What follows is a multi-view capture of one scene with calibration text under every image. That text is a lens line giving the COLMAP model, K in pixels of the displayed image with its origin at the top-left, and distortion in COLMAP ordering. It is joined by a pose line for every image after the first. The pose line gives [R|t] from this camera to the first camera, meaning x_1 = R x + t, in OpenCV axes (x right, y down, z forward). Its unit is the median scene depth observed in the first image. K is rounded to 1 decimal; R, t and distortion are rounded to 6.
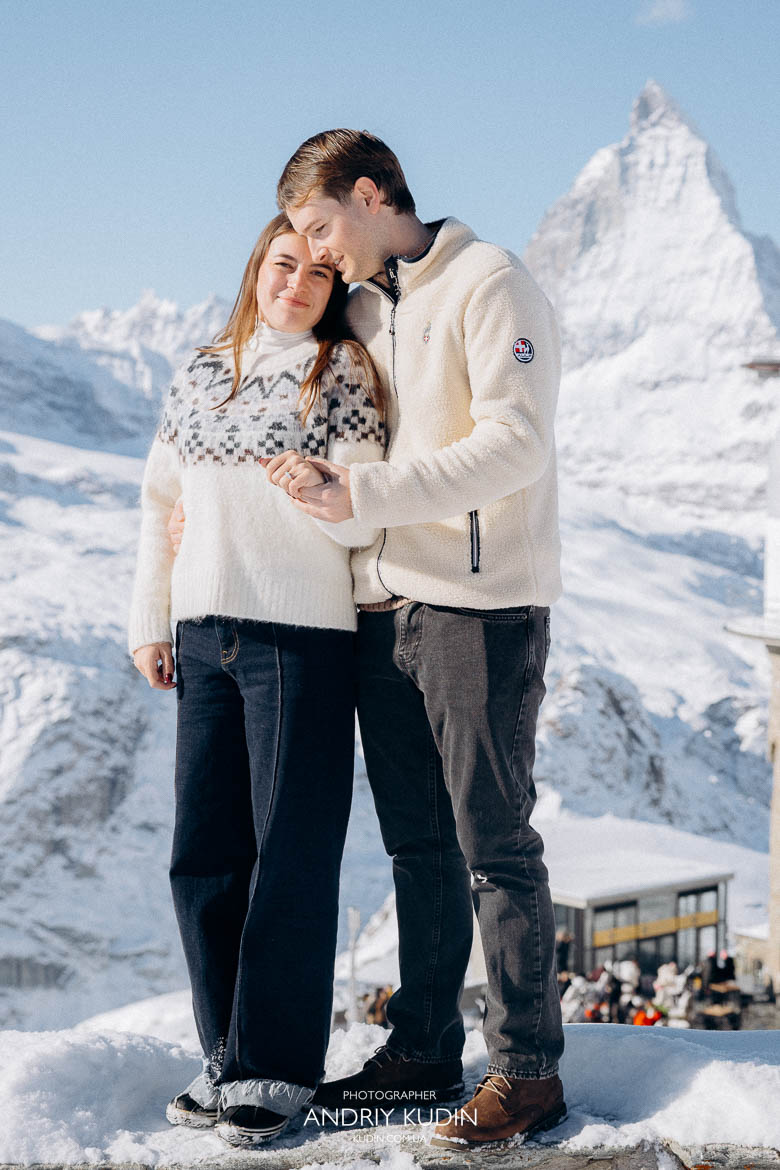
lens RADIAL K [[2055.8, 0, 436.7], [0, 2055.8, 556.5], [0, 0, 1]] dist [0.011886, 0.000000]
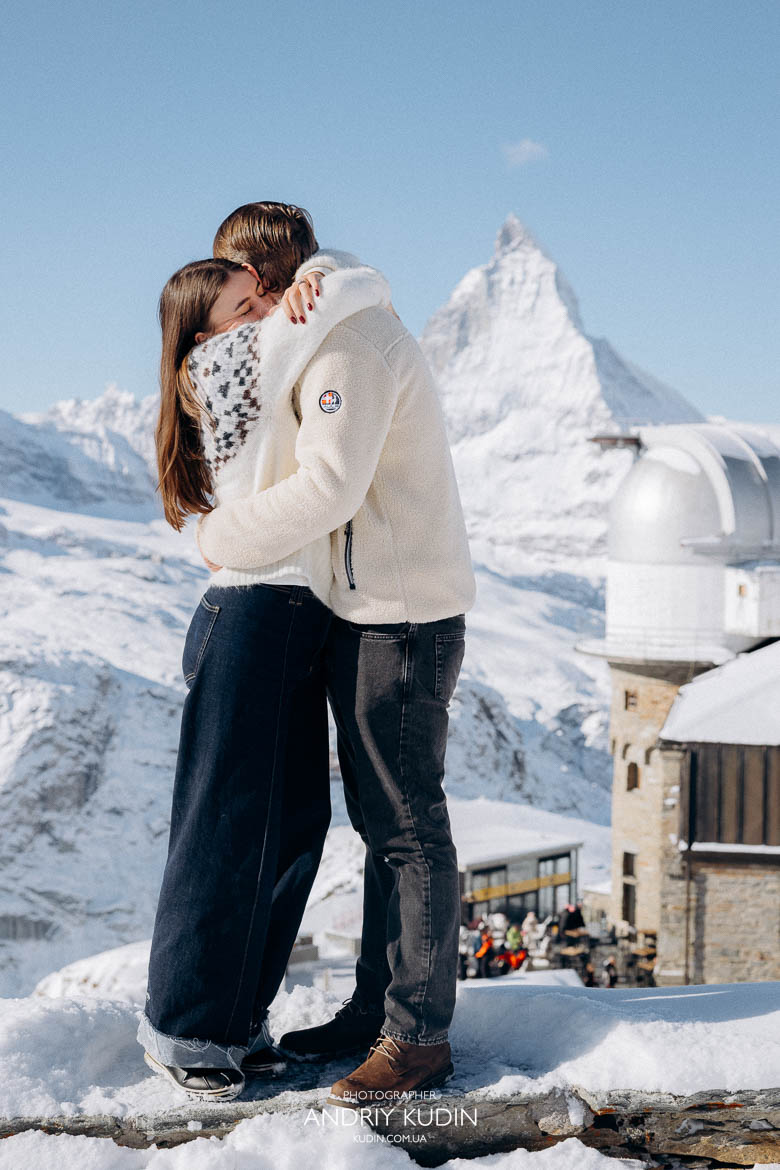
lens RADIAL K [[1921.9, 0, 457.9], [0, 1921.9, 615.2], [0, 0, 1]] dist [-0.027610, 0.000000]
pose [[0.999152, -0.008194, 0.040342, 0.021904], [0.007167, 0.999648, 0.025544, -0.016643], [-0.040537, -0.025233, 0.998859, -0.175343]]
